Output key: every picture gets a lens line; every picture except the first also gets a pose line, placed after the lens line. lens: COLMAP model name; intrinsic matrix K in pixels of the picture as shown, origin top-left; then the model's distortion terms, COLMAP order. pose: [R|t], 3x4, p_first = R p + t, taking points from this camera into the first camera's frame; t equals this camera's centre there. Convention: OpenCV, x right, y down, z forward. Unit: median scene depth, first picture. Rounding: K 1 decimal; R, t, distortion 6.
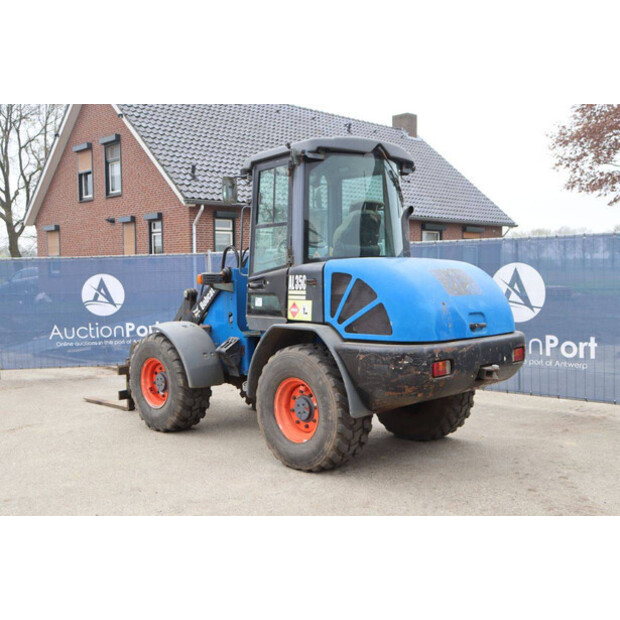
lens RADIAL K [[682.3, 0, 307.2], [0, 682.3, 314.5], [0, 0, 1]] dist [-0.017188, 0.000000]
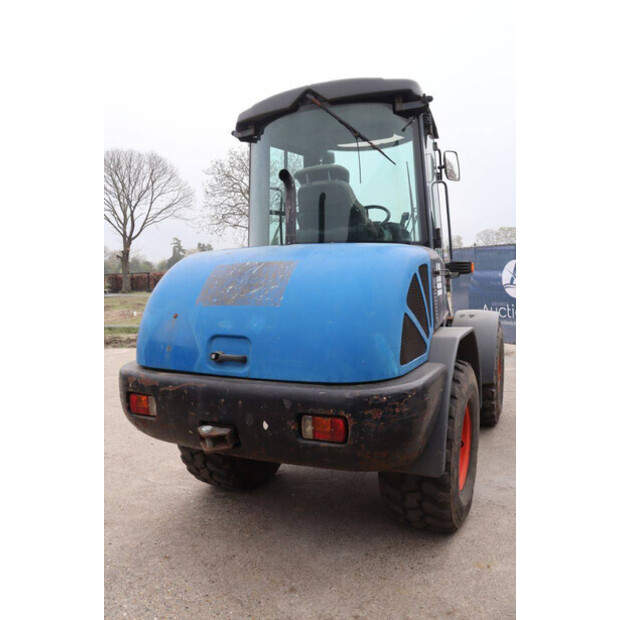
lens RADIAL K [[499.9, 0, 314.4], [0, 499.9, 312.1], [0, 0, 1]] dist [-0.122751, 0.087451]
pose [[0.345111, 0.085906, -0.934622, 0.633585], [-0.029144, 0.996303, 0.080814, -0.057250], [0.938109, -0.000651, 0.346339, 0.845088]]
